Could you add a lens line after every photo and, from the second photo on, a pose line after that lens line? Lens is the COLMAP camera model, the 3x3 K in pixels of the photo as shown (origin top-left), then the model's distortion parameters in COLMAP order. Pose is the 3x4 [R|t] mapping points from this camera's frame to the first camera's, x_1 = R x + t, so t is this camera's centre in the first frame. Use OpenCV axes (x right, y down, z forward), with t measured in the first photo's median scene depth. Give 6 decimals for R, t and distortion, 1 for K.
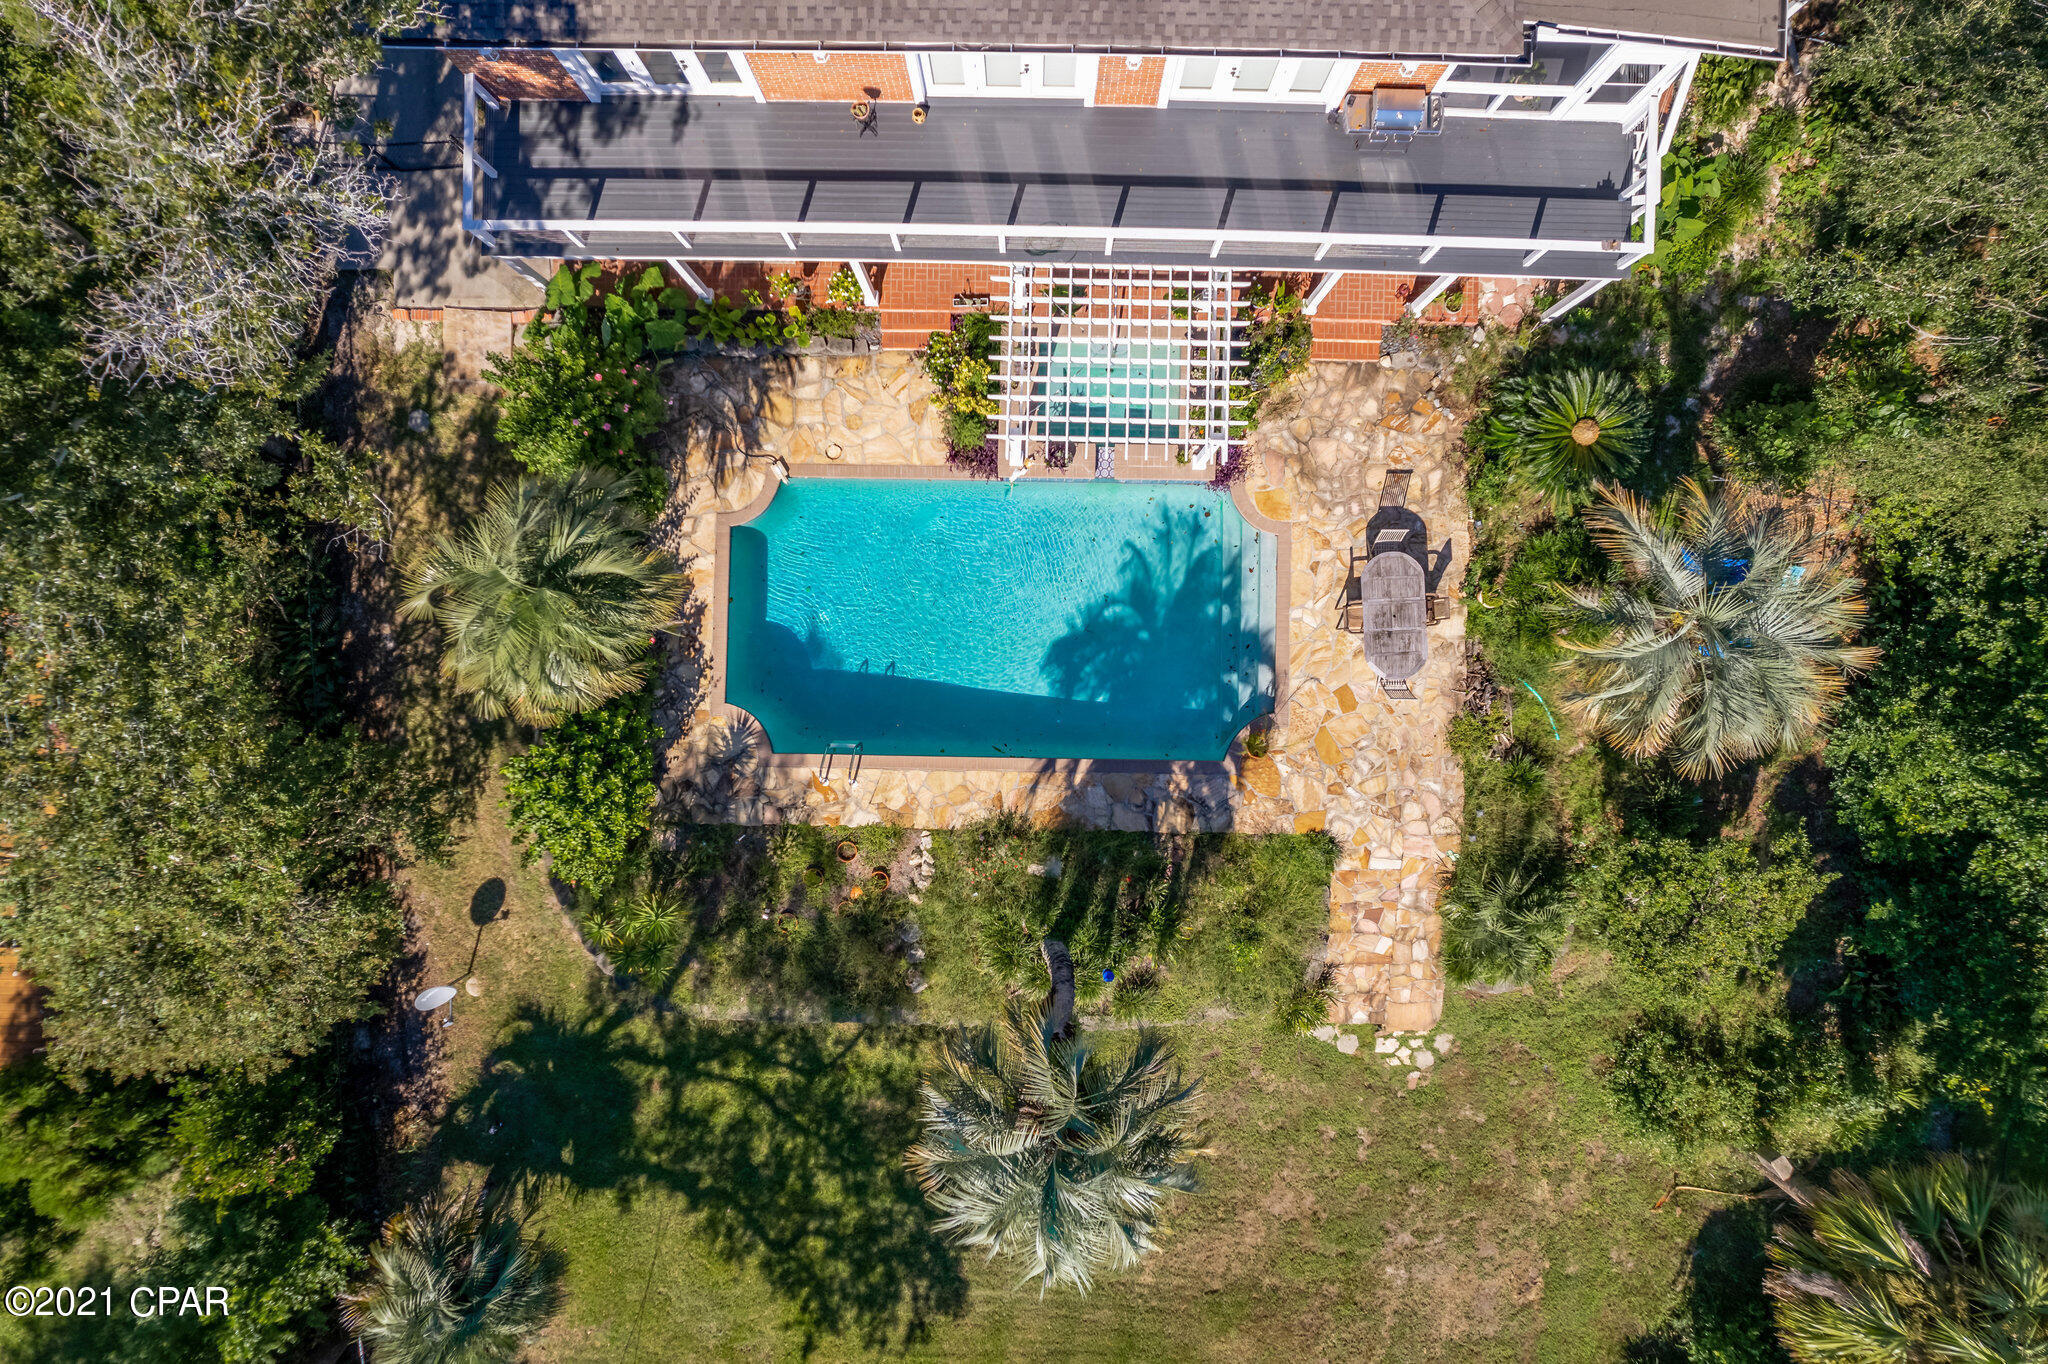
lens RADIAL K [[1298.2, 0, 1014.7], [0, 1298.2, 672.9], [0, 0, 1]] dist [-0.056353, -0.002835]
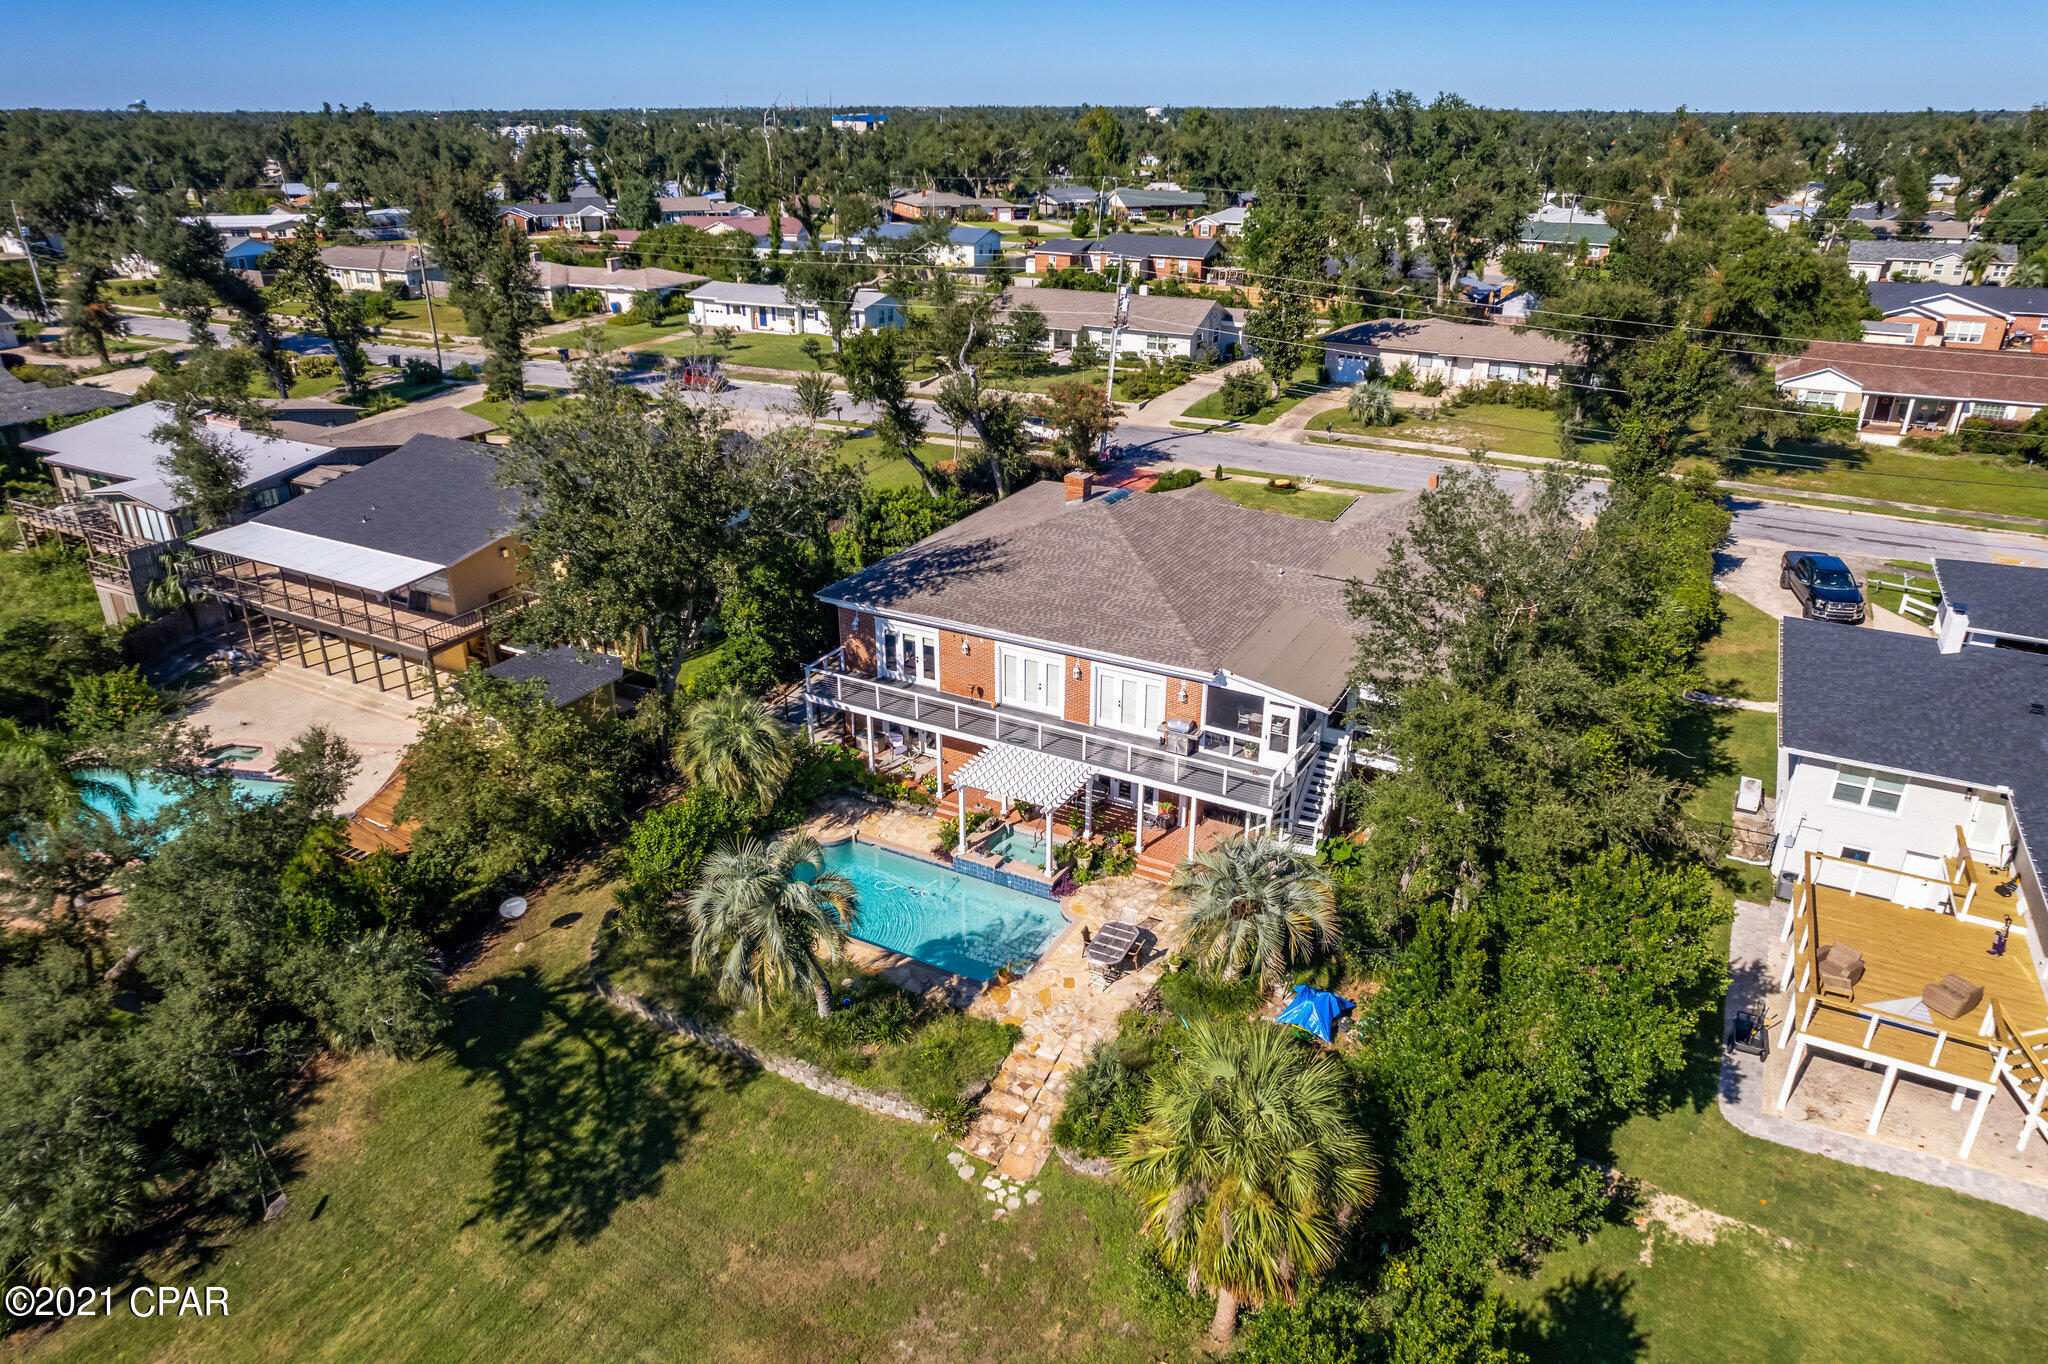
lens RADIAL K [[1310.0, 0, 1024.4], [0, 1310.0, 676.5], [0, 0, 1]] dist [-0.068314, 0.060701]
pose [[0.886787, 0.198665, -0.417302, 0.785415], [-0.462040, 0.359022, -0.810939, 1.186817], [-0.011285, 0.911940, 0.410168, -0.002474]]
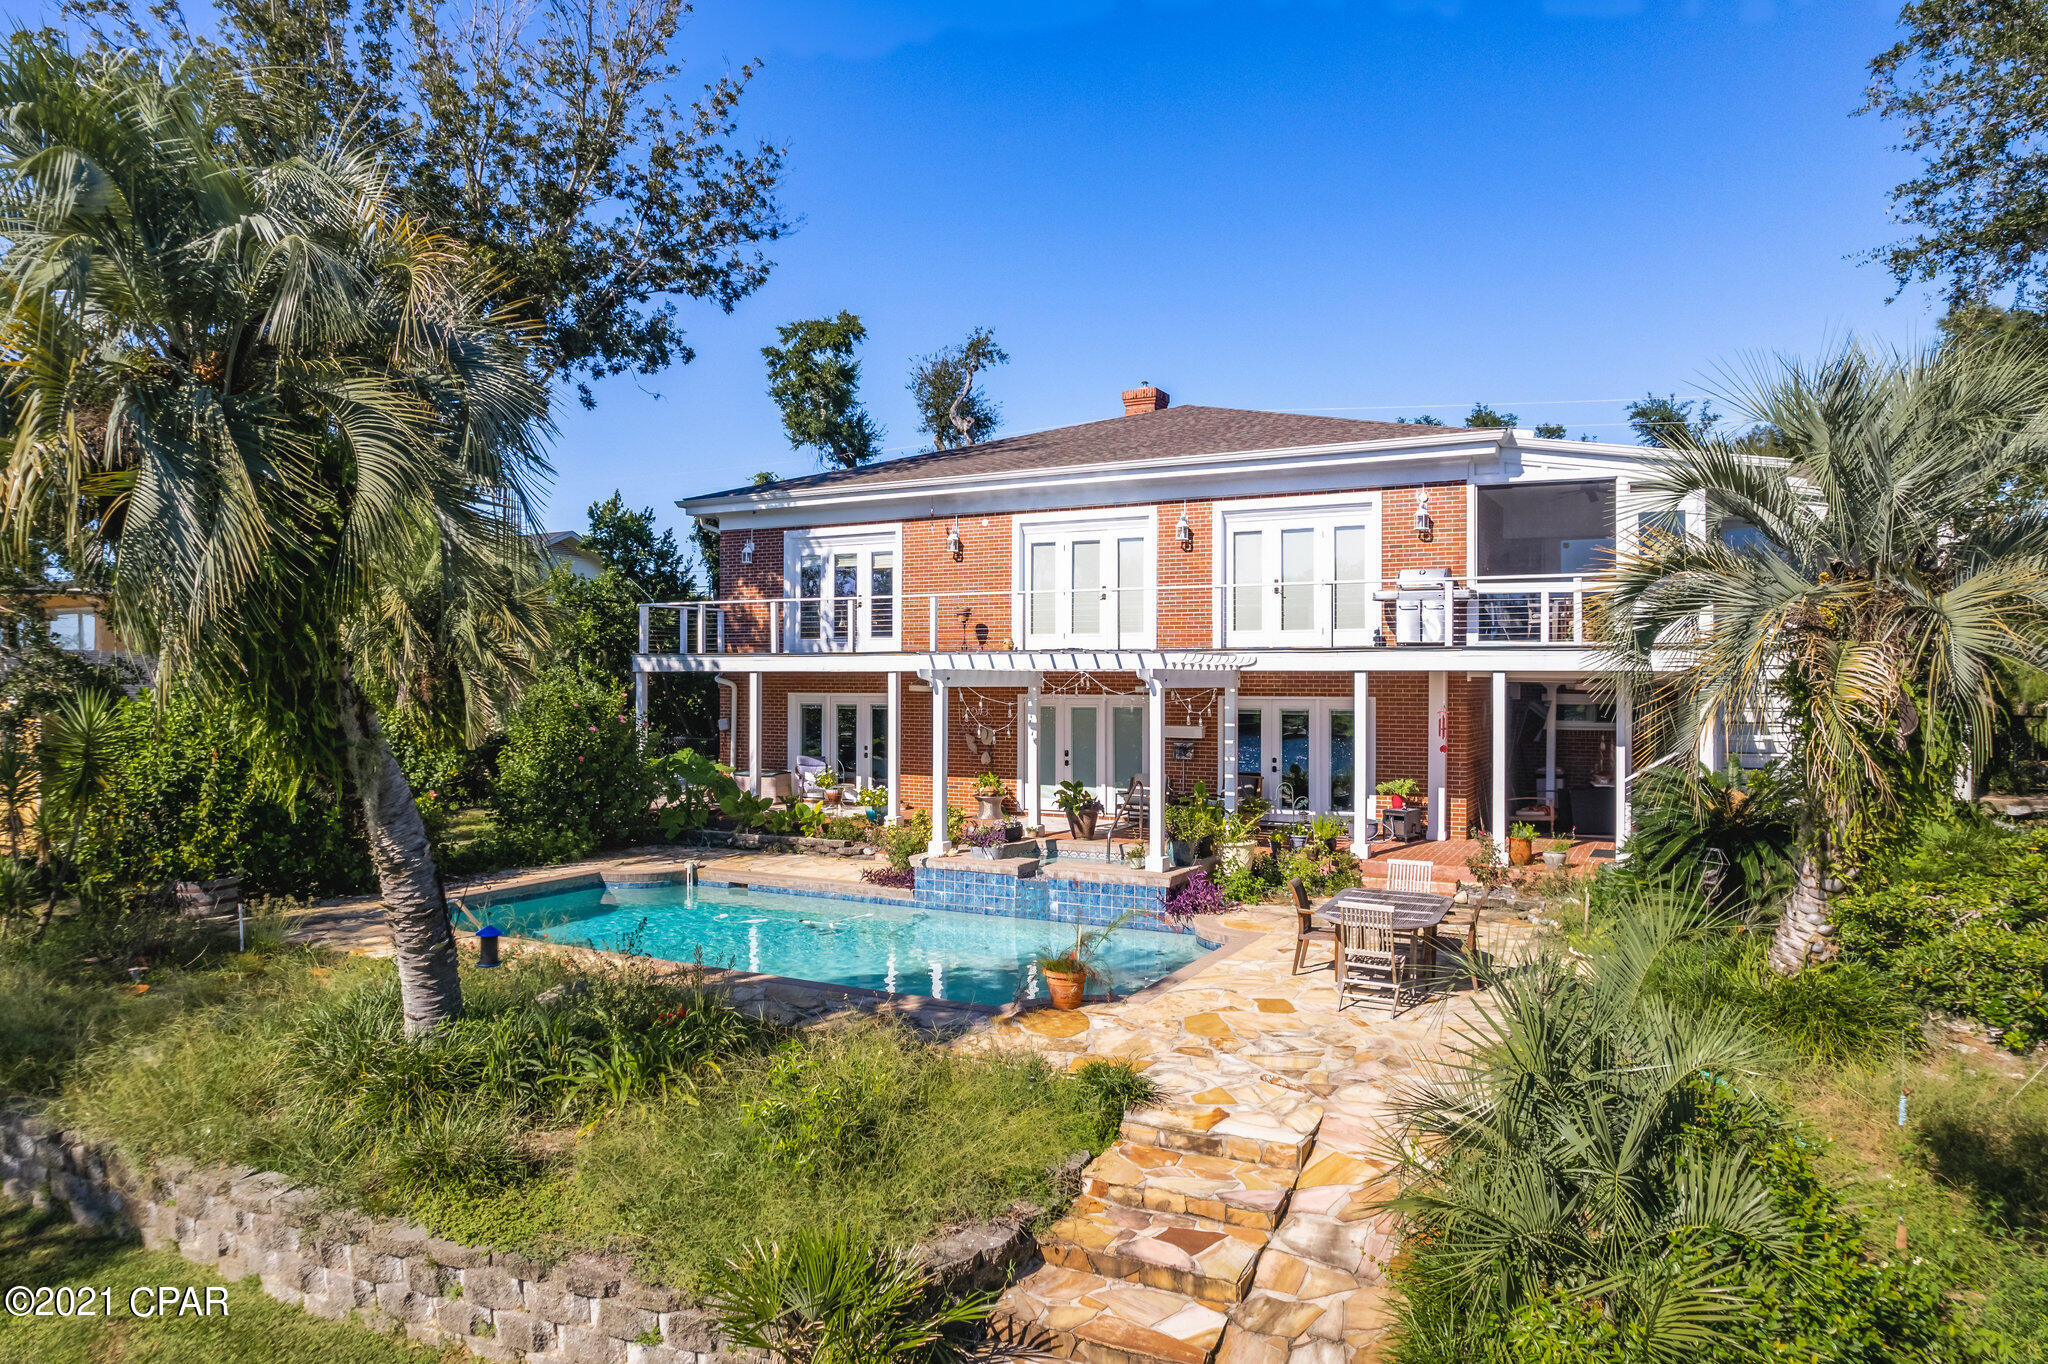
lens RADIAL K [[1310.0, 0, 1024.9], [0, 1310.0, 673.8], [0, 0, 1]] dist [-0.068314, 0.060701]
pose [[0.892391, 0.016551, -0.450959, 0.383645], [-0.450941, -0.004991, -0.892540, 0.493796], [-0.017024, 0.999851, 0.003009, 0.854969]]
